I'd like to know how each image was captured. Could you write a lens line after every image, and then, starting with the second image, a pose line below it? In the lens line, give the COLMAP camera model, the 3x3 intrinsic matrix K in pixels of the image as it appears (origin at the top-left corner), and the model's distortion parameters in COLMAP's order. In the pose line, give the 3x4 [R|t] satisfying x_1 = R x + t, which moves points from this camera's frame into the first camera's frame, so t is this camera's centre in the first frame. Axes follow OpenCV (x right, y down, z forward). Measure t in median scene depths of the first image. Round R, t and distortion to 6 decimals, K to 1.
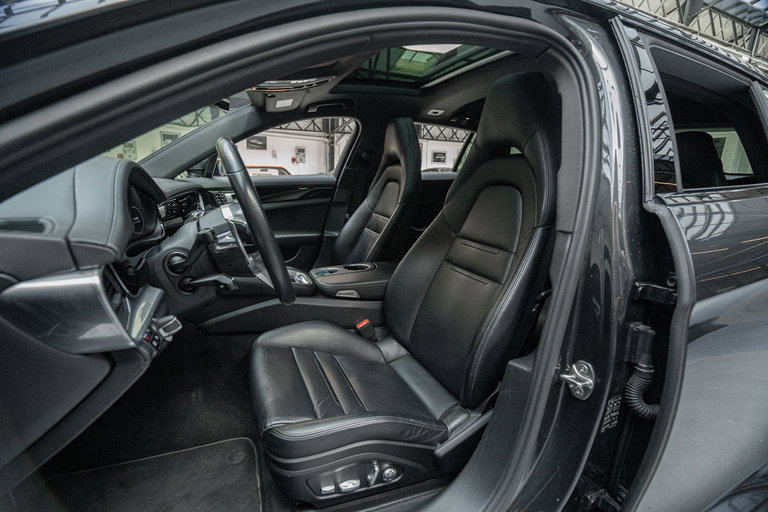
lens RADIAL K [[350.8, 0, 384.0], [0, 350.8, 256.0], [0, 0, 1]] dist [-0.063435, 0.023679]
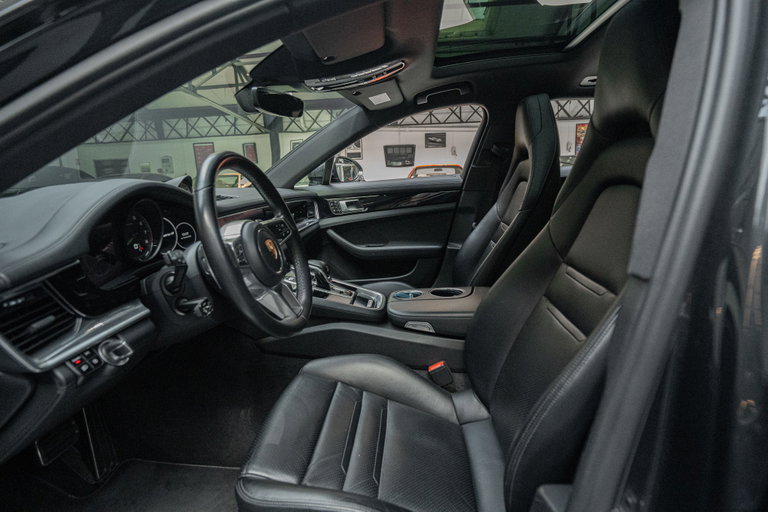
lens RADIAL K [[395.0, 0, 384.0], [0, 395.0, 256.0], [0, 0, 1]] dist [-0.027815, 0.001020]
pose [[0.878784, 0.040112, -0.475531, 0.166083], [-0.049079, 0.998774, -0.006450, -0.028376], [0.474690, 0.029007, 0.879675, 0.105436]]
